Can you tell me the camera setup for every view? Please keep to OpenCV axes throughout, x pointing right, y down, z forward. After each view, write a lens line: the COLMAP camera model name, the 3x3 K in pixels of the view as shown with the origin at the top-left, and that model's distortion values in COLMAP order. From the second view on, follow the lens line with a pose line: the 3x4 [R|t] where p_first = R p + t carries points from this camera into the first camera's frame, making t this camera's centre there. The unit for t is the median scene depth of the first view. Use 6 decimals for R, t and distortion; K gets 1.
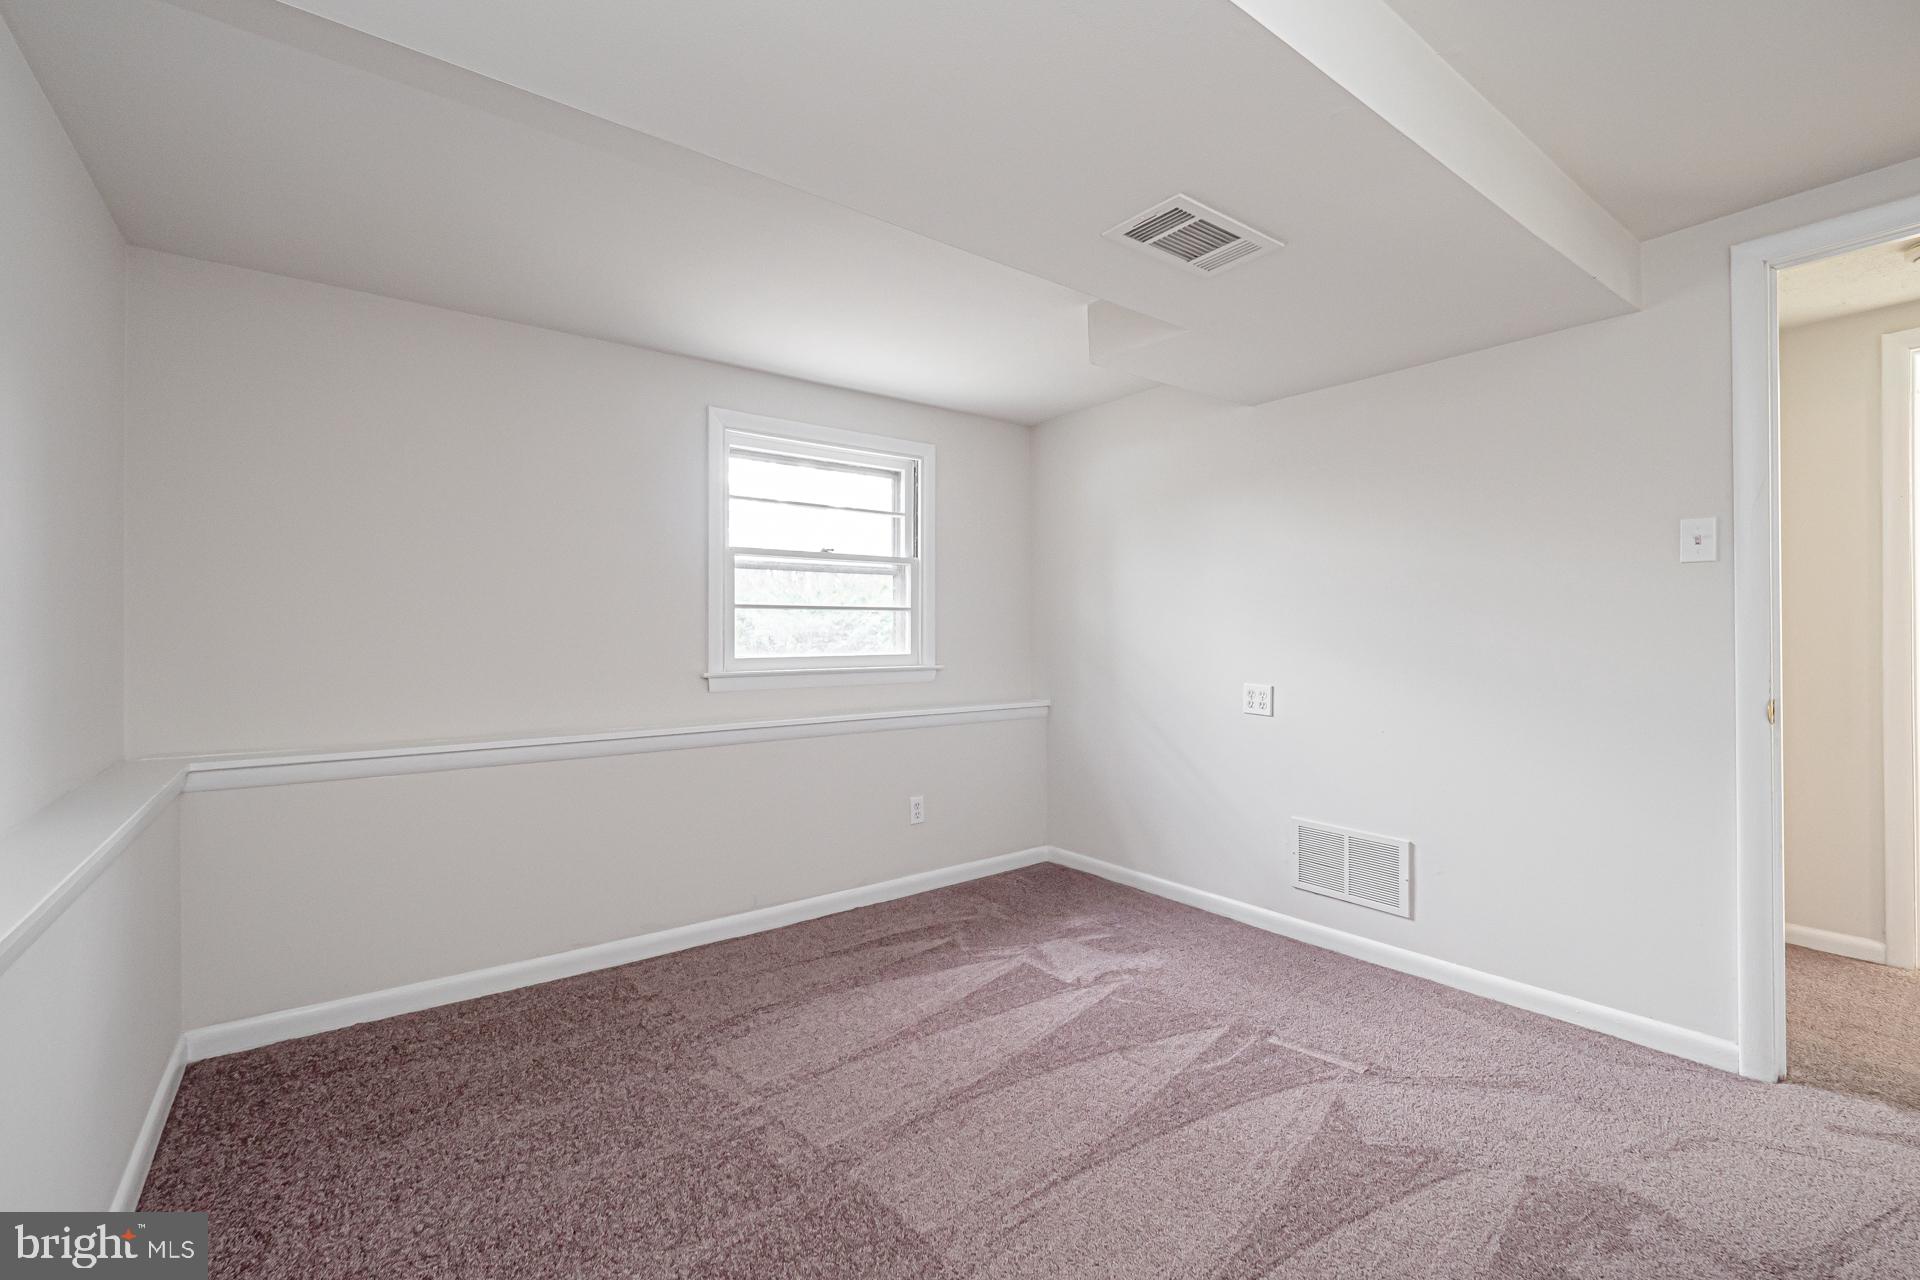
lens RADIAL K [[820.5, 0, 946.3], [0, 820.5, 633.3], [0, 0, 1]] dist [0.000699, -0.000183]
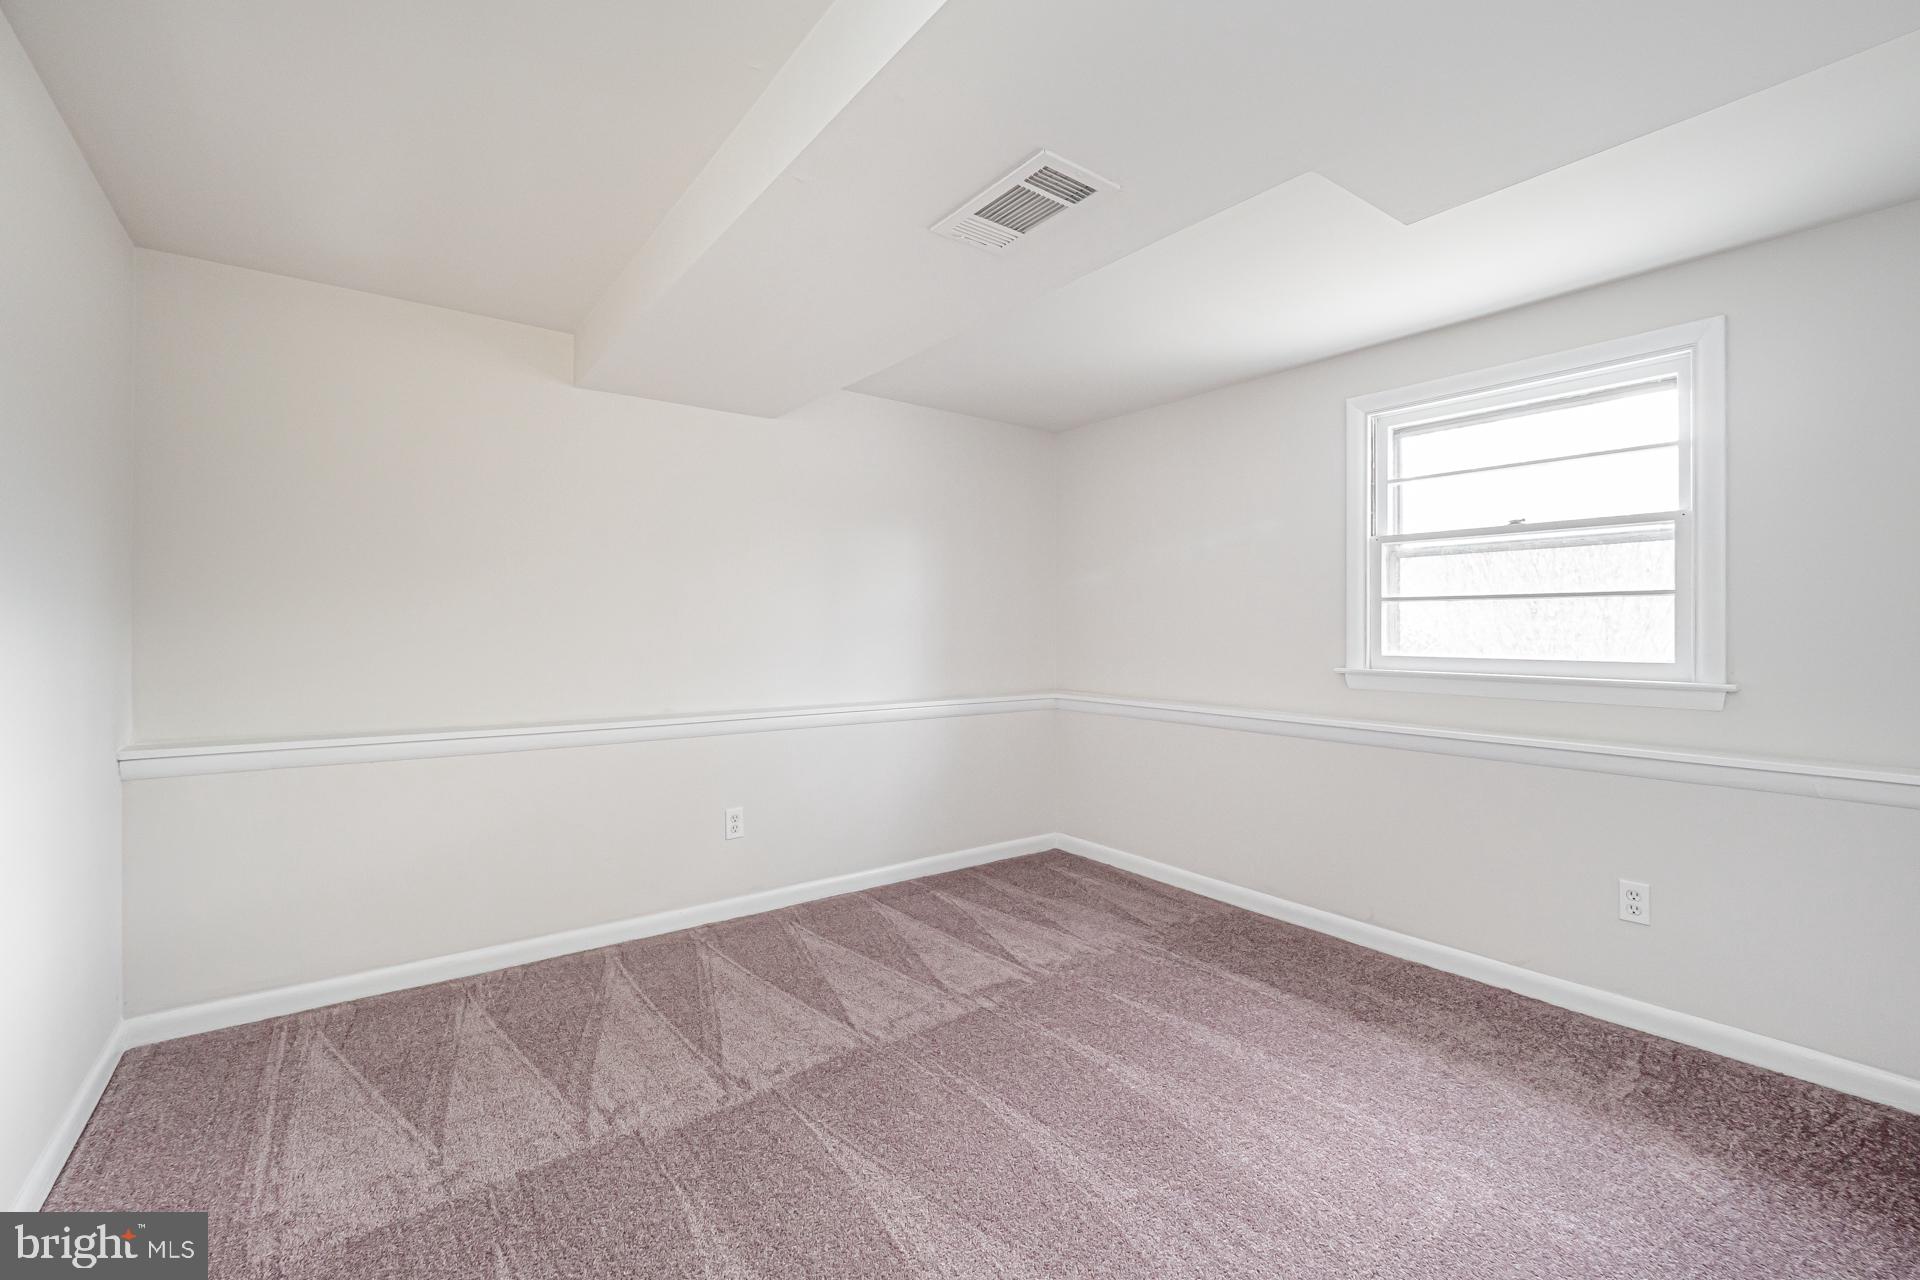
lens RADIAL K [[820.5, 0, 946.3], [0, 820.5, 633.3], [0, 0, 1]] dist [0.000699, -0.000183]
pose [[-0.009763, 0.010001, -0.999902, 0.637798], [-0.000963, 0.999949, 0.010011, -0.003305], [0.999952, 0.001061, -0.009753, 0.474858]]
